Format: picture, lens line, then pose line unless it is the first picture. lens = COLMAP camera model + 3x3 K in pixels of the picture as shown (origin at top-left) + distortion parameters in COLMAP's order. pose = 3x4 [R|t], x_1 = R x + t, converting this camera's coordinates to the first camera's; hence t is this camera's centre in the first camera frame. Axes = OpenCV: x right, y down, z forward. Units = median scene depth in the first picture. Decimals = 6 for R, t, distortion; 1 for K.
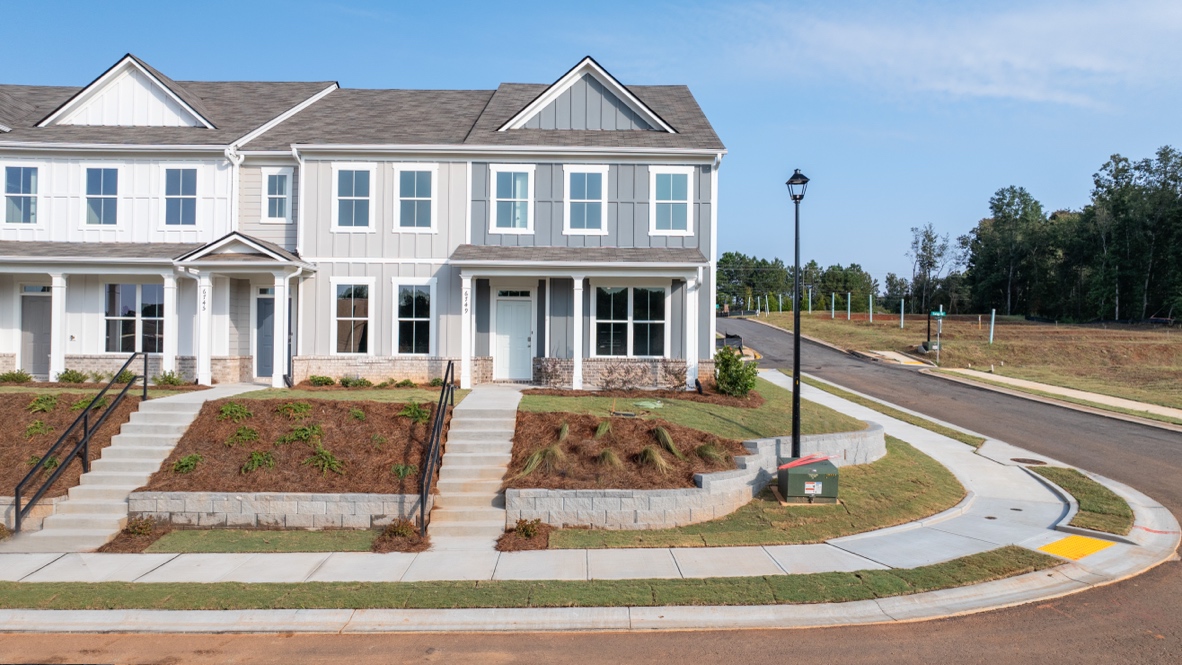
lens RADIAL K [[858.0, 0, 592.0], [0, 858.0, 334.1], [0, 0, 1]] dist [-0.019864, 0.006841]
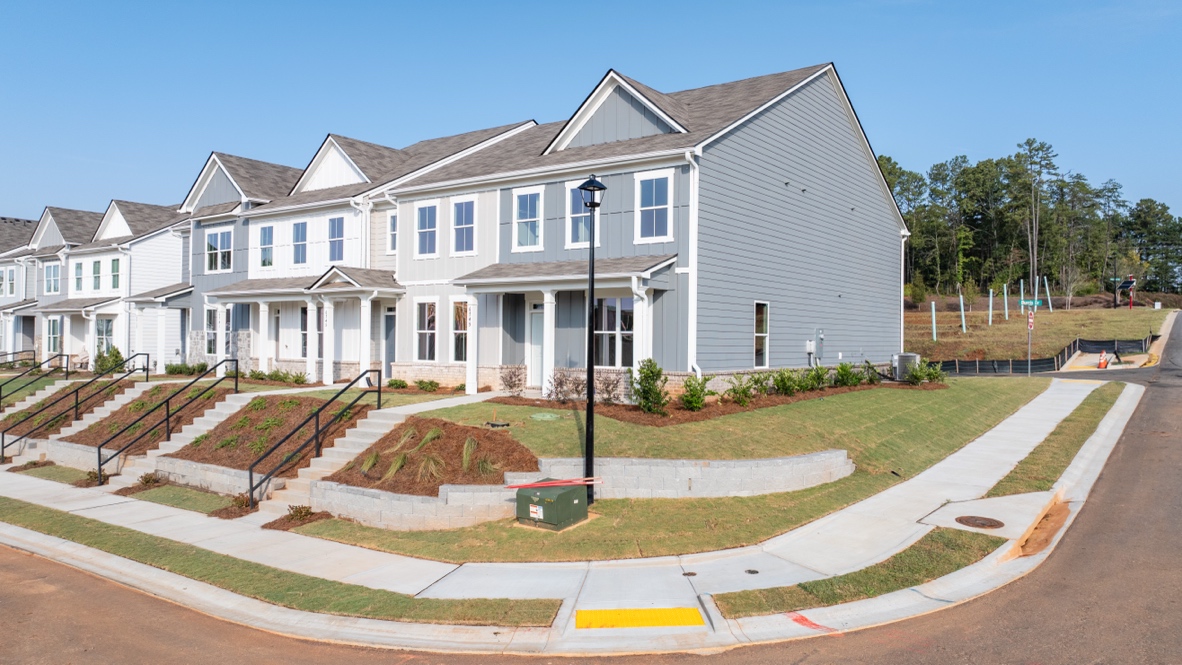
lens RADIAL K [[858.0, 0, 591.5], [0, 858.0, 333.0], [0, 0, 1]] dist [-0.019864, 0.006841]
pose [[0.791401, -0.005606, -0.611272, 0.628805], [0.007962, 0.999968, 0.001138, -0.015191], [0.611246, -0.005768, 0.791420, 0.194662]]
